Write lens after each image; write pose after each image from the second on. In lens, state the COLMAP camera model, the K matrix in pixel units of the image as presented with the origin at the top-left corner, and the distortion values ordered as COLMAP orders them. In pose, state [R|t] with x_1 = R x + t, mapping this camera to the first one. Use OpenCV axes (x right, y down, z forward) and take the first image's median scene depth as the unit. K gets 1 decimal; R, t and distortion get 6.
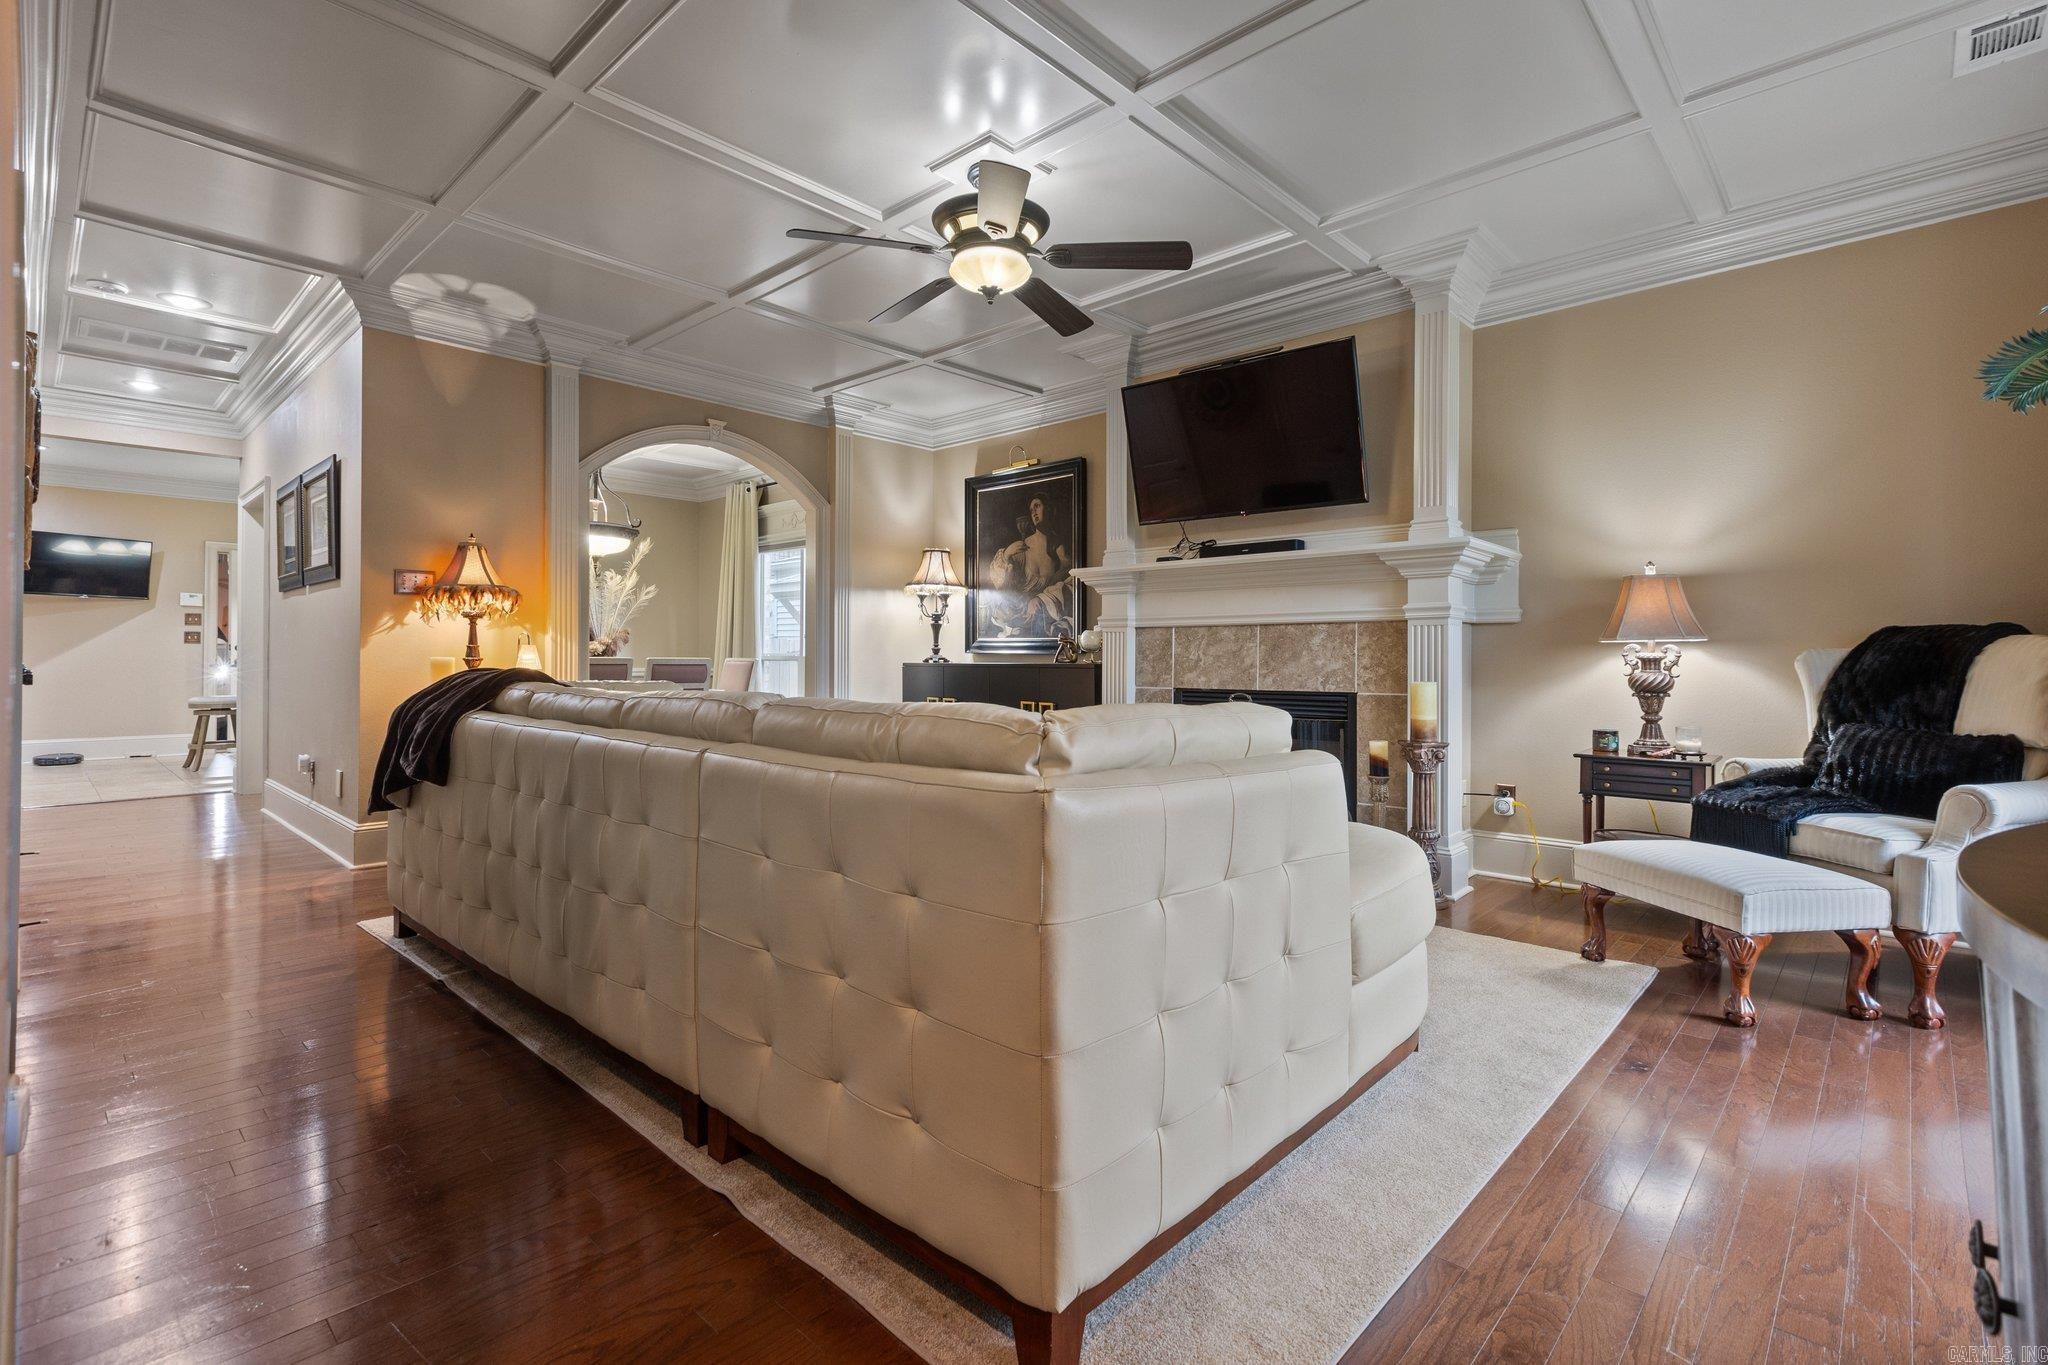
lens RADIAL K [[938.5, 0, 1024.3], [0, 938.5, 660.1], [0, 0, 1]] dist [-0.000802, -0.000048]
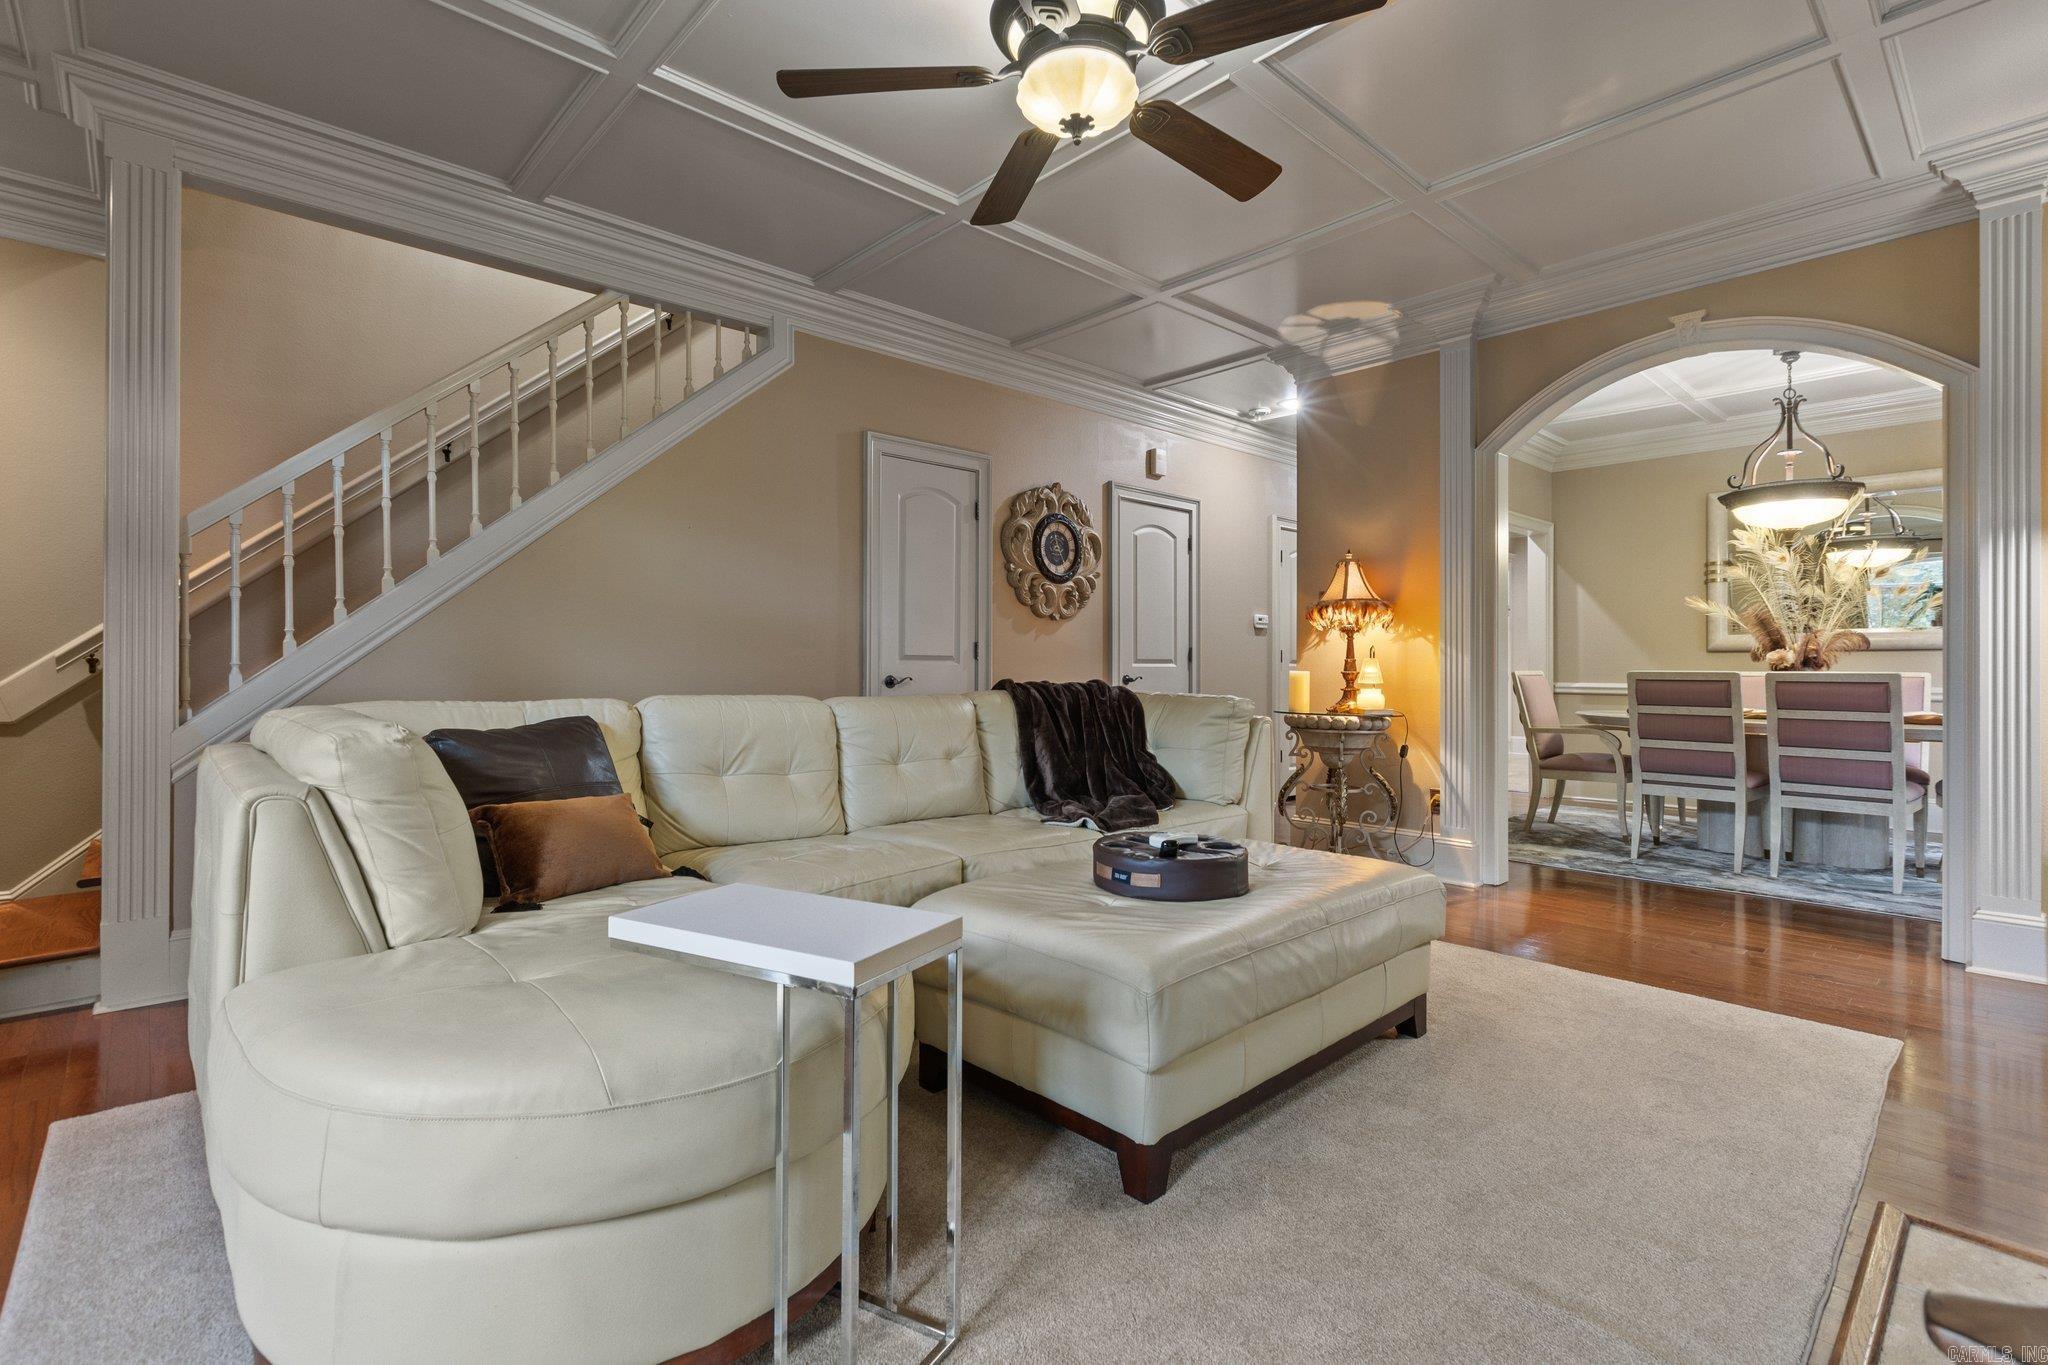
lens RADIAL K [[937.7, 0, 1027.2], [0, 937.7, 667.9], [0, 0, 1]] dist [0.000967, 0.000253]
pose [[-0.072690, -0.005794, -0.997338, 0.407792], [-0.004400, 0.999975, -0.005489, 0.000645], [0.997345, 0.003989, -0.072714, 0.650363]]
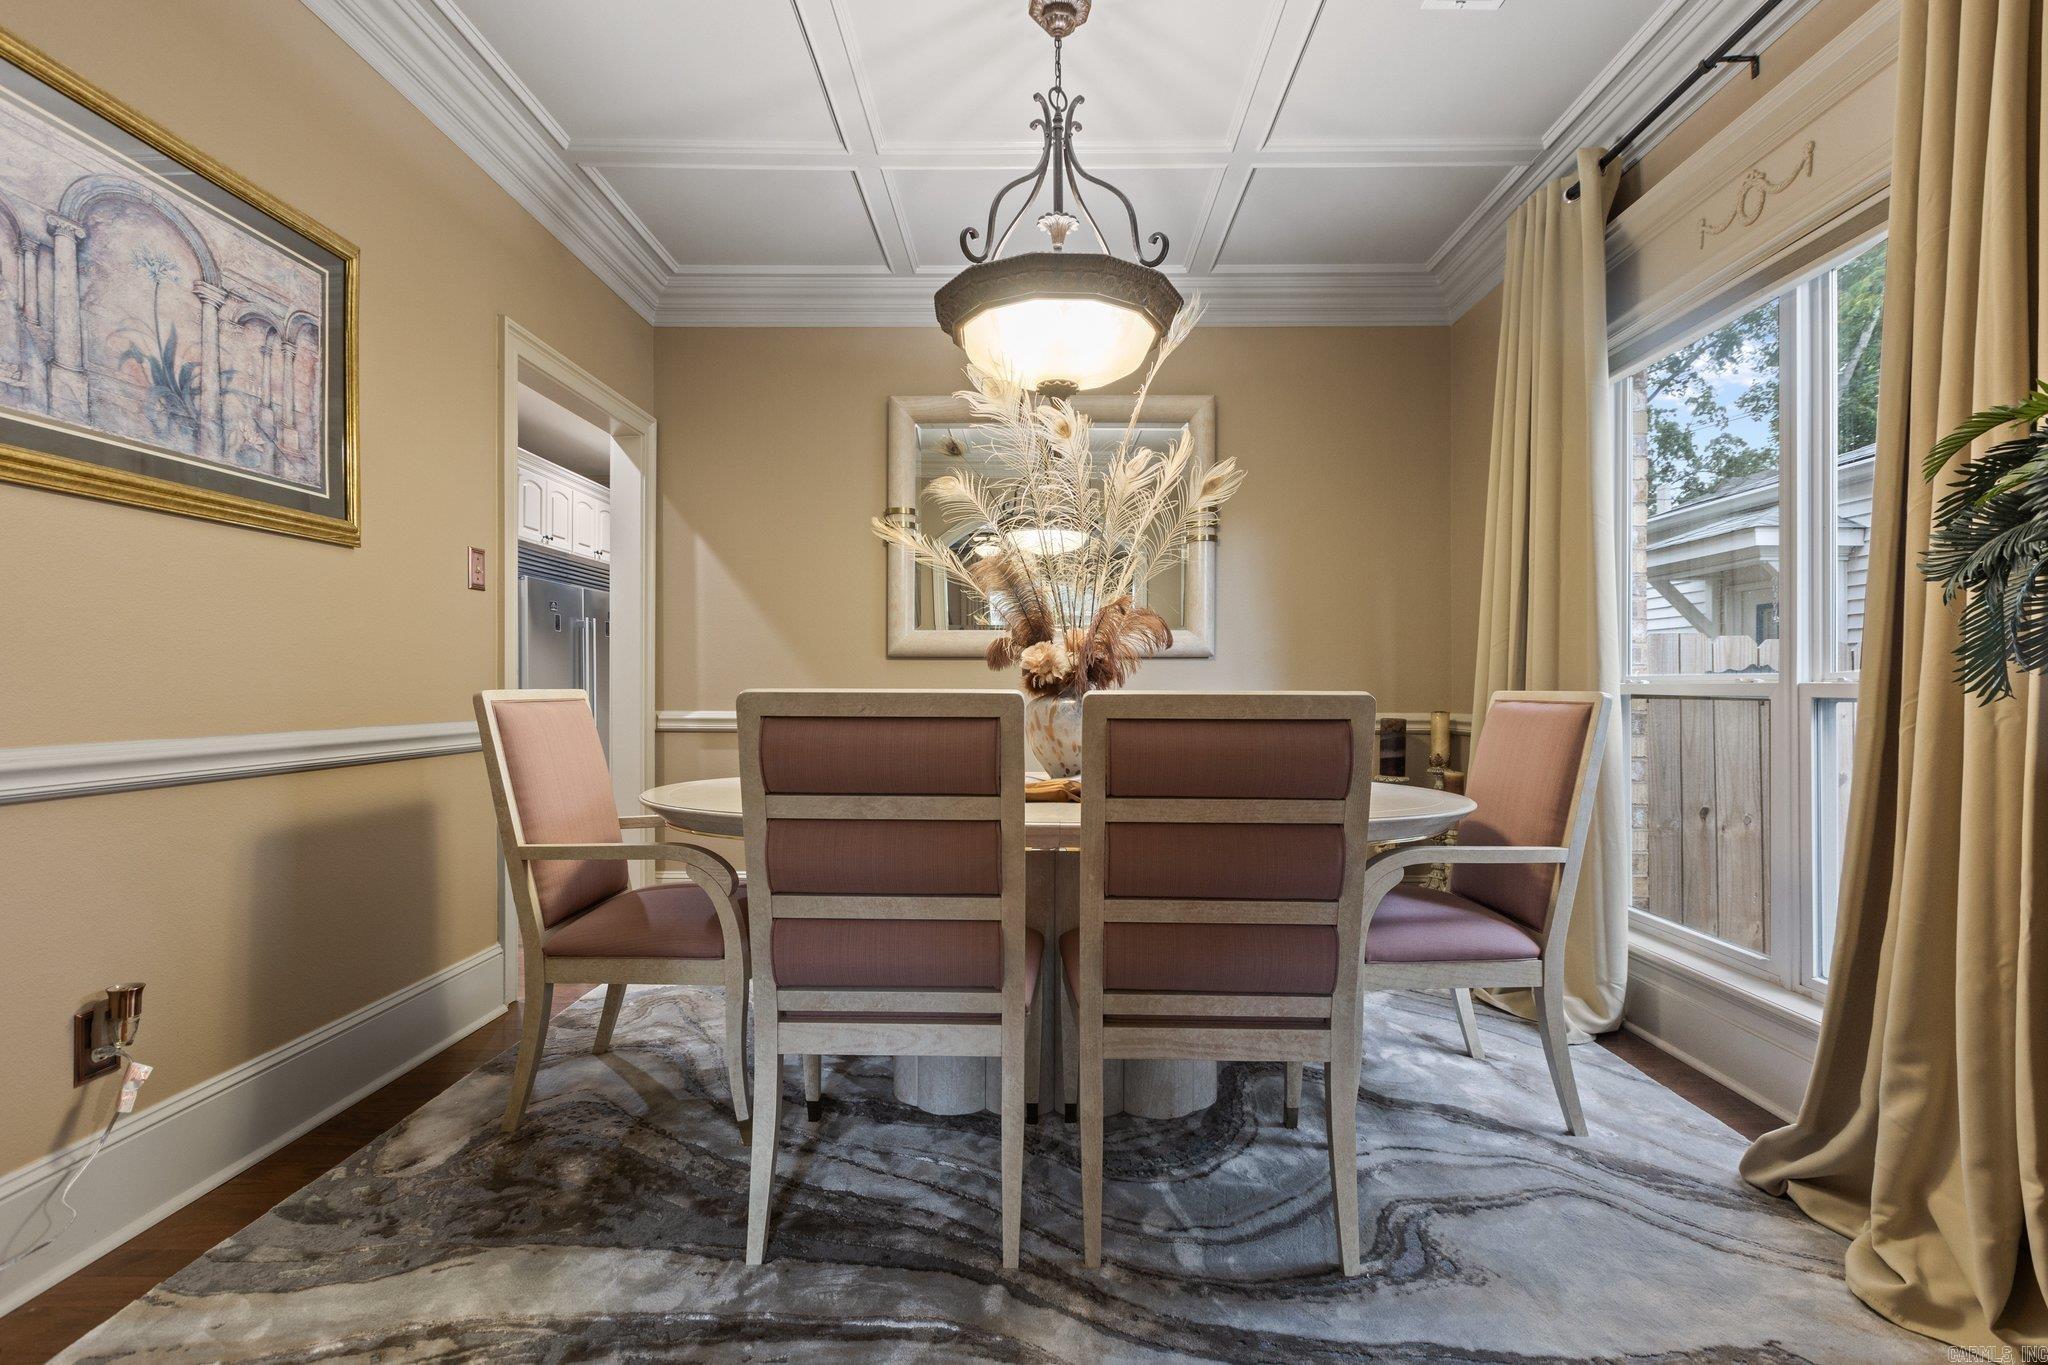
lens RADIAL K [[934.5, 0, 1025.0], [0, 934.5, 677.9], [0, 0, 1]] dist [0.002981, 0.000729]
pose [[0.672092, -0.011685, -0.740375, -0.299376], [-0.000027, 0.999875, -0.015806, -0.002978], [0.740467, 0.010643, 0.672008, 1.053797]]
